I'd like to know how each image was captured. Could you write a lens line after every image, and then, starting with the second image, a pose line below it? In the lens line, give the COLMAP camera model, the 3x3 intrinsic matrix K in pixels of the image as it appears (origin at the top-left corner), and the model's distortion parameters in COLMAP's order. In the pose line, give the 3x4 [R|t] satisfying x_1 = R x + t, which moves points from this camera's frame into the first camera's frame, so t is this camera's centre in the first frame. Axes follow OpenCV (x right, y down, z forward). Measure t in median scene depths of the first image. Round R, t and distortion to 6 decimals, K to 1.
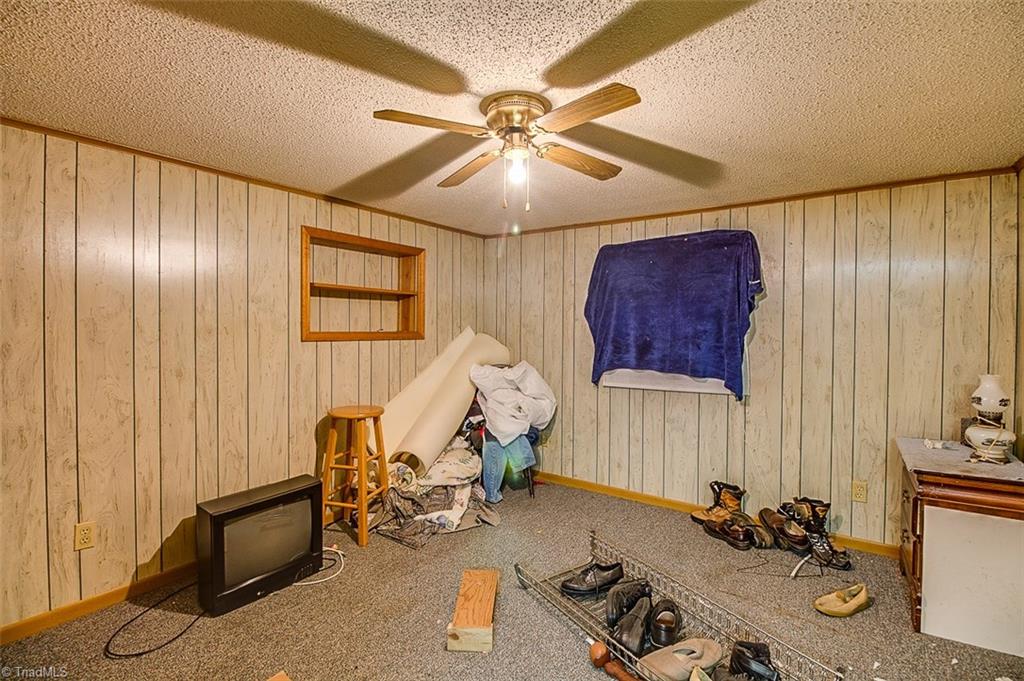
lens RADIAL K [[471.8, 0, 511.3], [0, 471.8, 335.5], [0, 0, 1]] dist [0.004005, -0.000488]
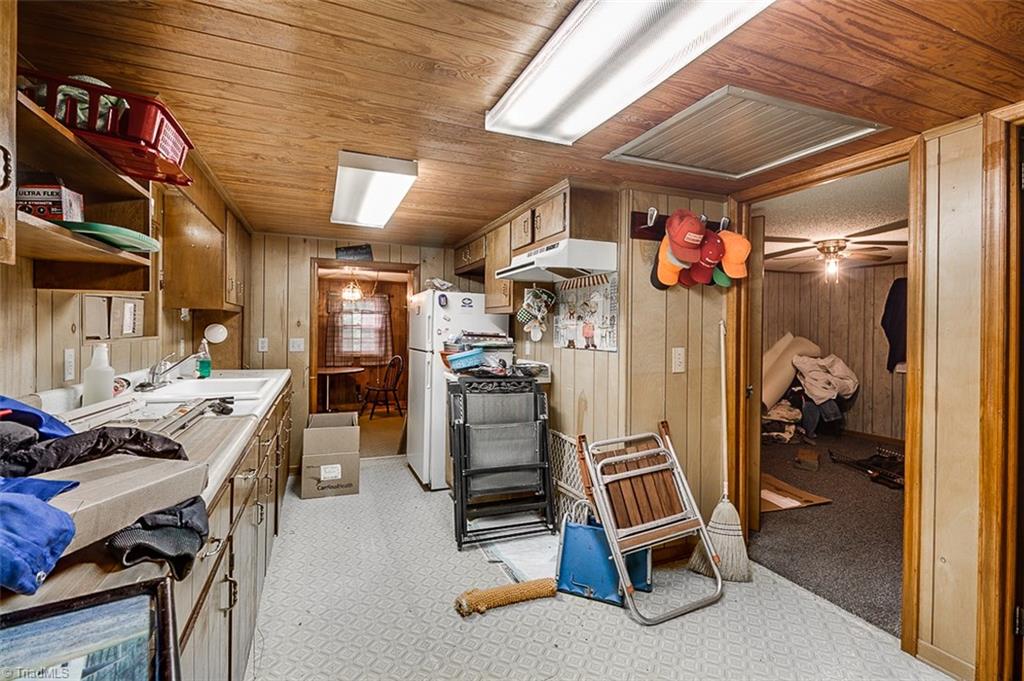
lens RADIAL K [[471.8, 0, 510.4], [0, 471.8, 329.8], [0, 0, 1]] dist [0.004005, -0.000488]
pose [[0.845926, 0.004020, -0.533284, -0.042212], [-0.015333, 0.999742, -0.016785, 0.016192], [0.533079, 0.022376, 0.845769, -0.908599]]
